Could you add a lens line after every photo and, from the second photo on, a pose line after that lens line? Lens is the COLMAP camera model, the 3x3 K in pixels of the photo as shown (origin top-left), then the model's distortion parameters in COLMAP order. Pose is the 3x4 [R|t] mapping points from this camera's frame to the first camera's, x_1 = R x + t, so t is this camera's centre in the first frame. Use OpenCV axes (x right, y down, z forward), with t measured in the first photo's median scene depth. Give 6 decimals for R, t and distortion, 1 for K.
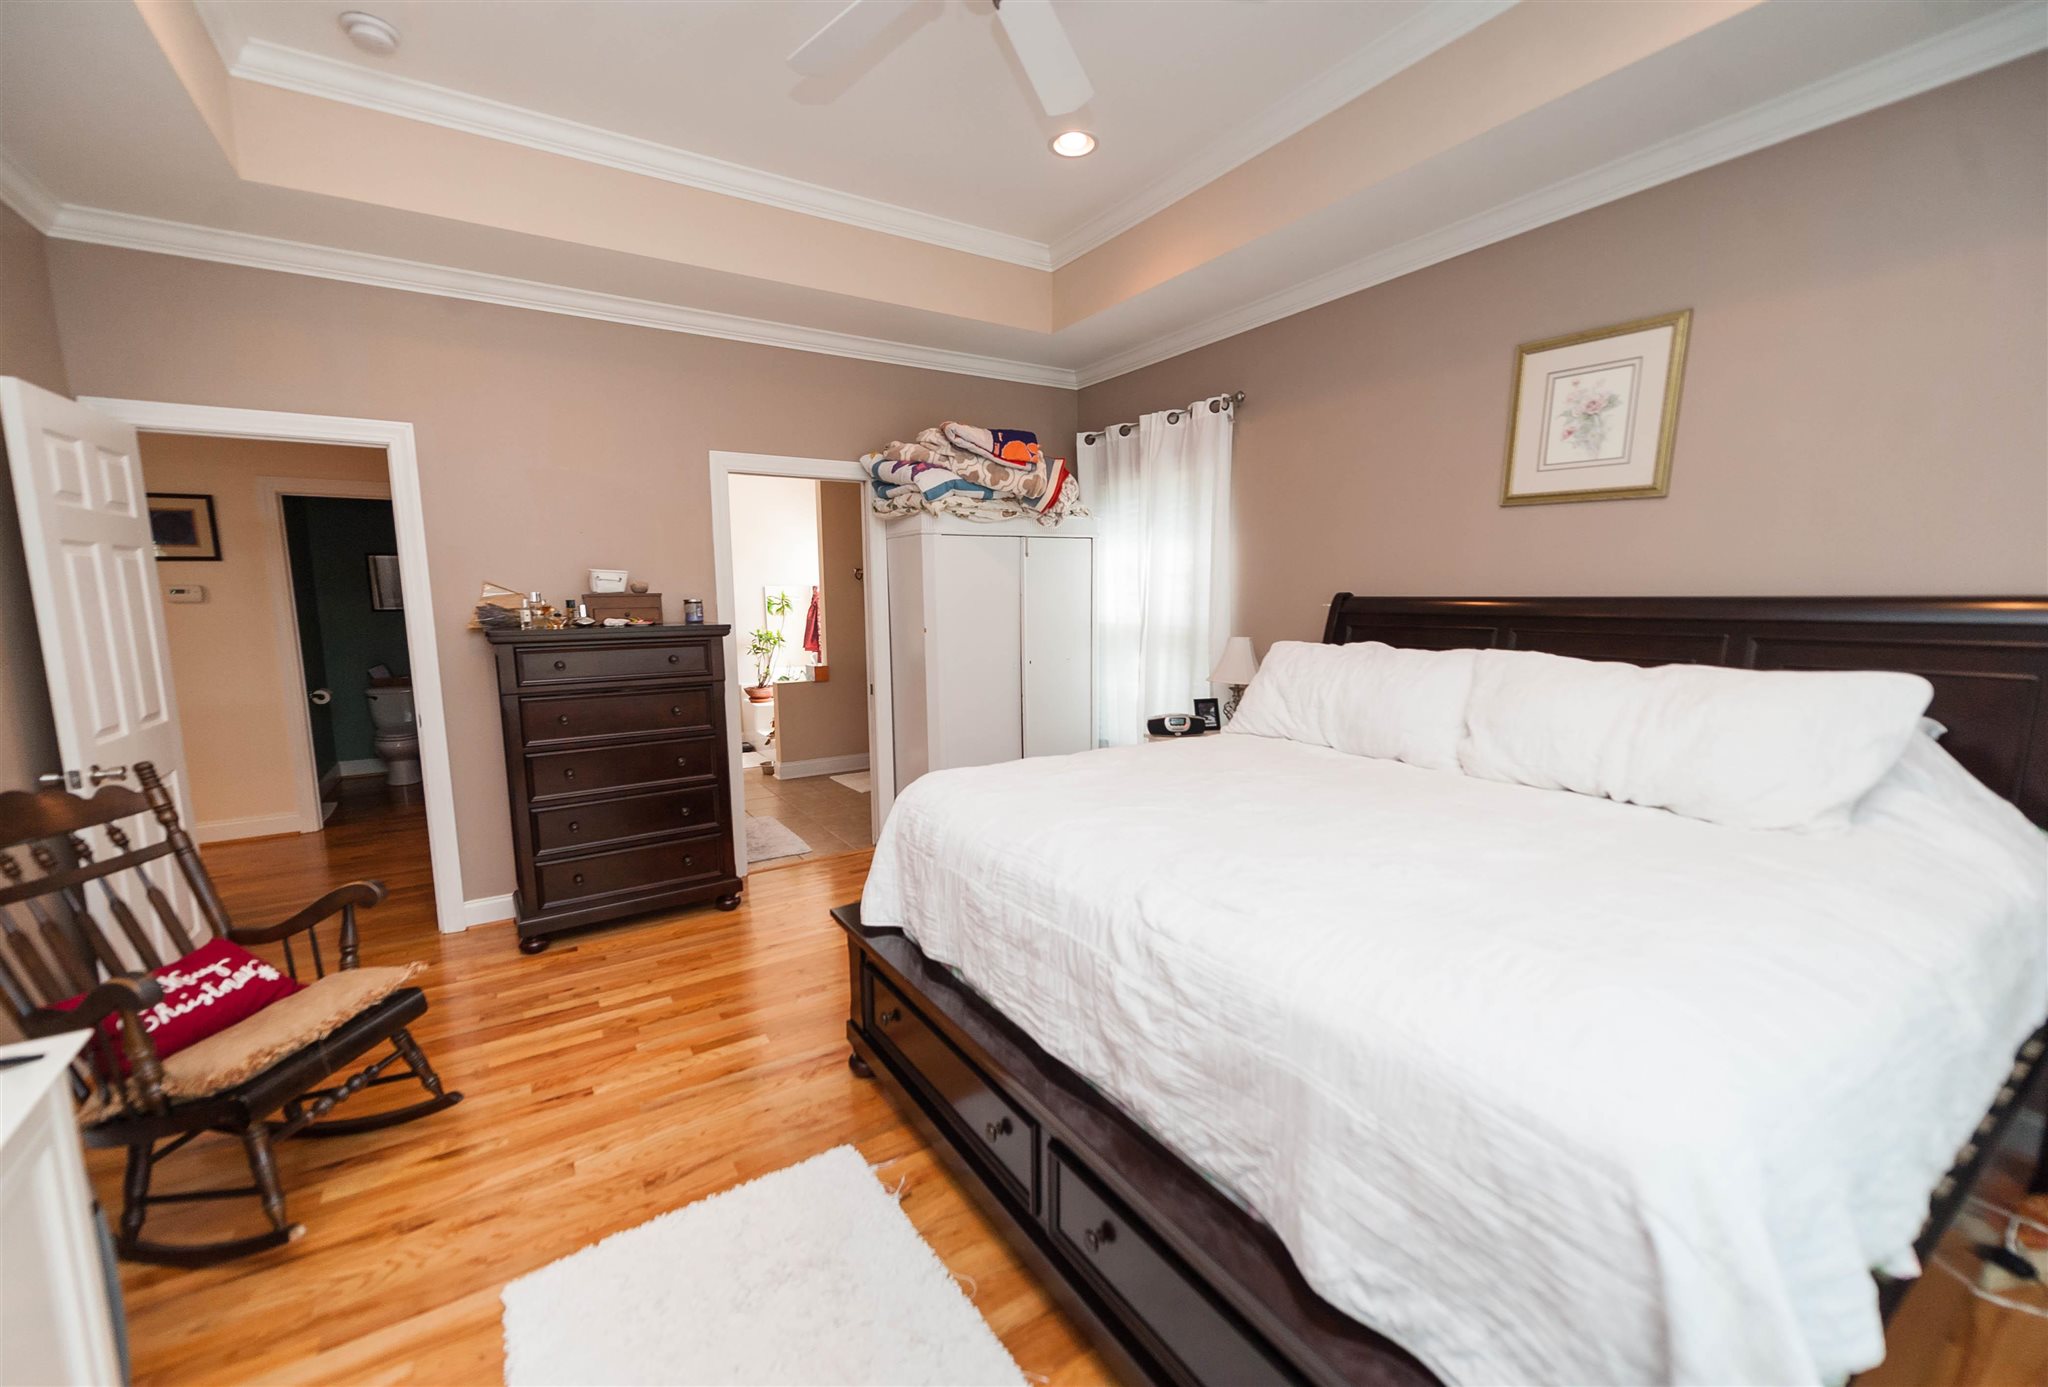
lens RADIAL K [[841.8, 0, 1023.0], [0, 841.8, 708.9], [0, 0, 1]] dist [-0.000351, -0.000453]
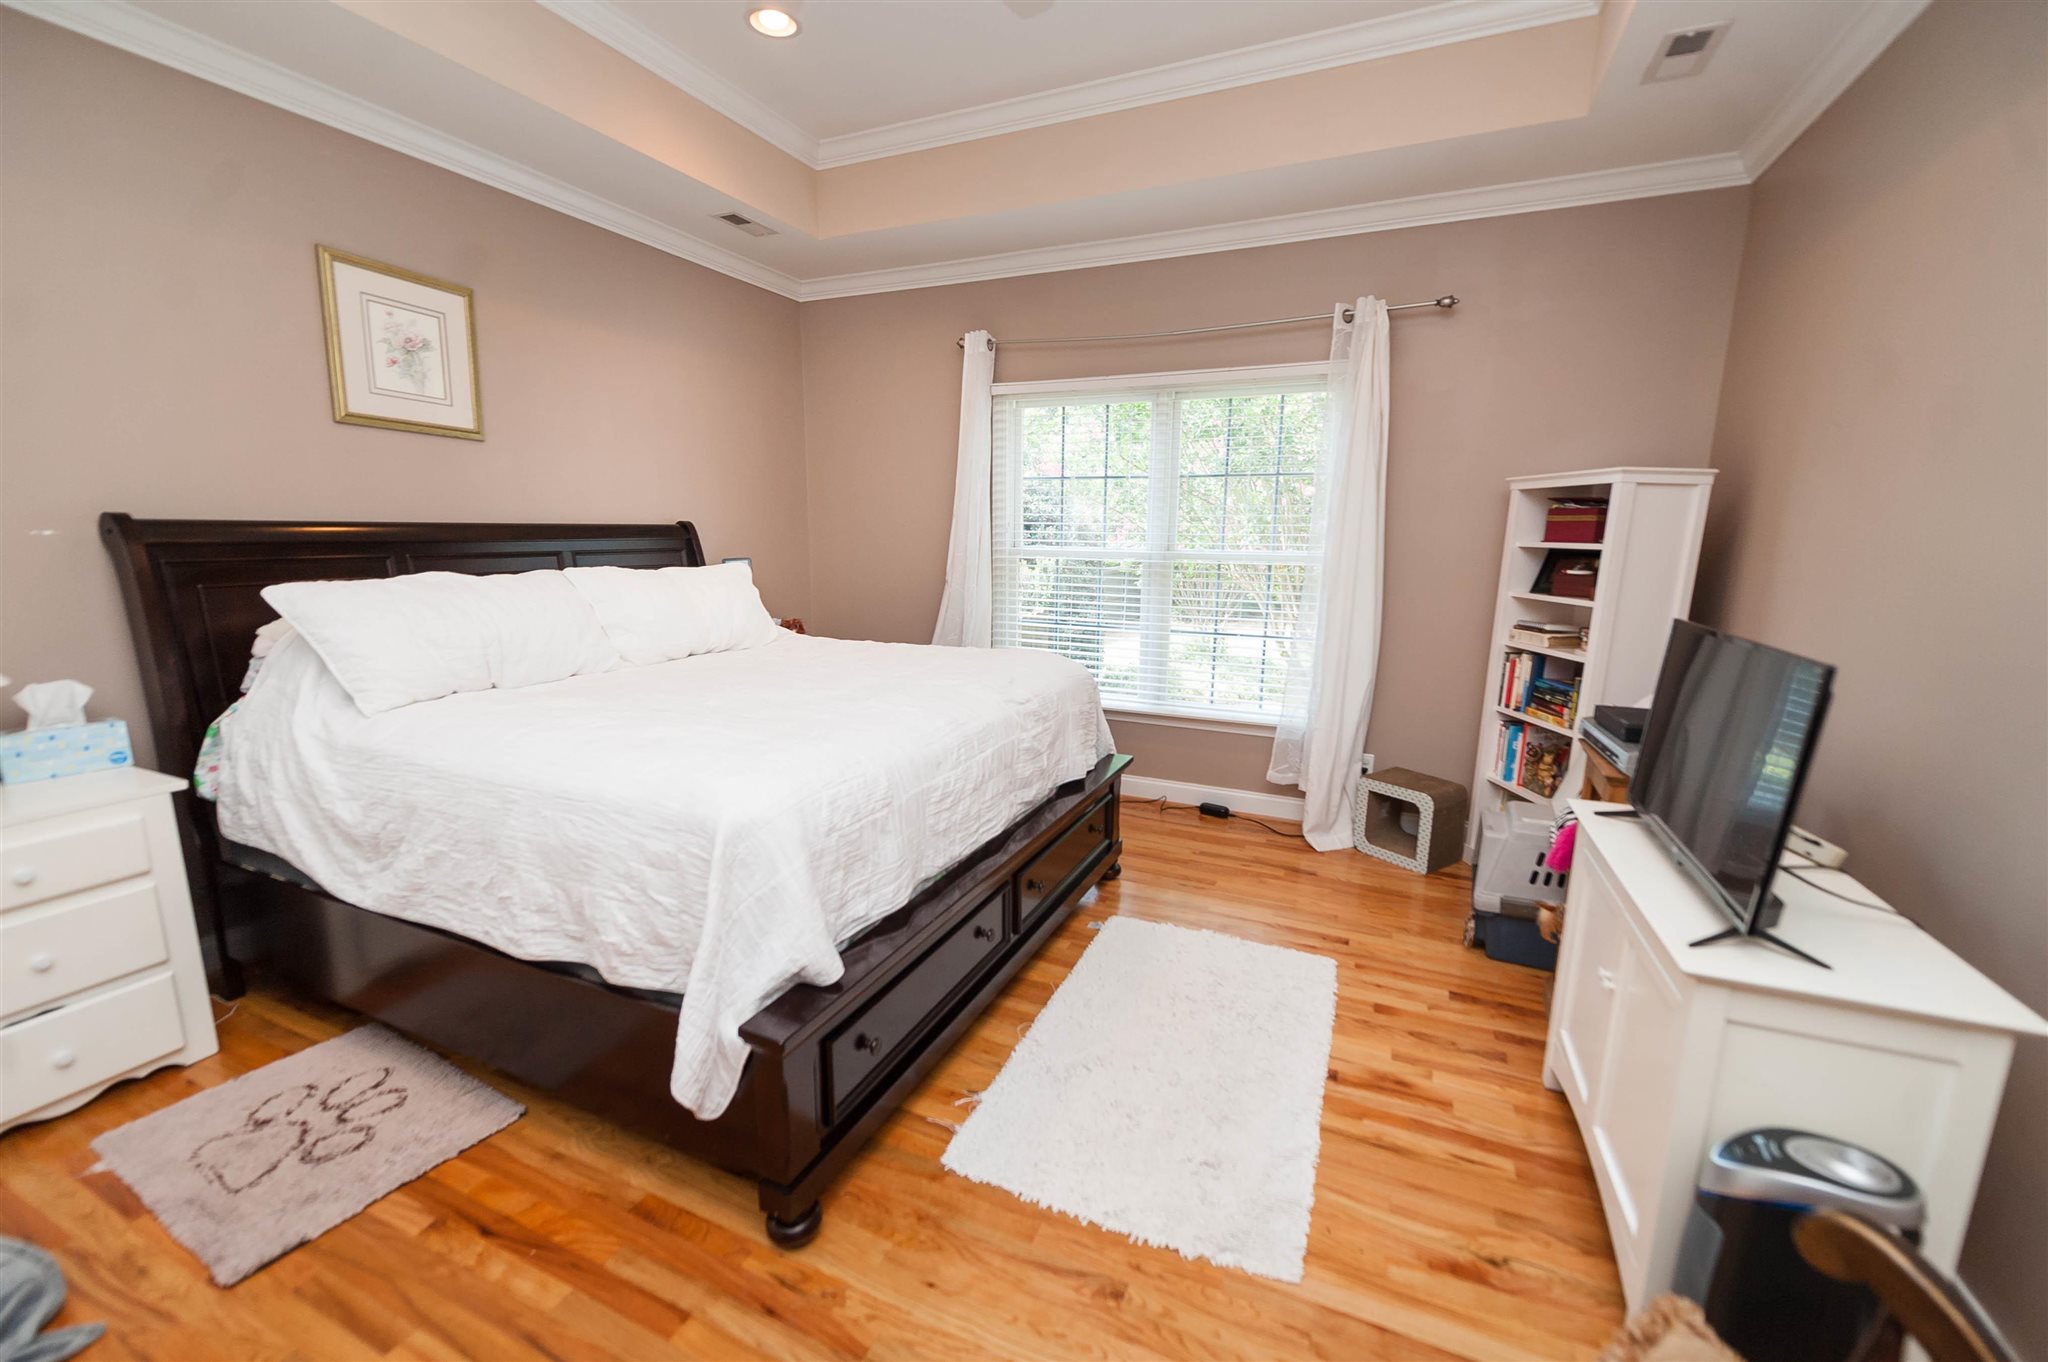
lens RADIAL K [[810.4, 0, 1030.2], [0, 810.4, 678.4], [0, 0, 1]] dist [0.002985, -0.000849]
pose [[-0.541332, -0.156621, 0.826093, -0.689698], [0.107816, 0.961457, 0.252936, -0.127613], [-0.833868, 0.225988, -0.503581, 0.979552]]
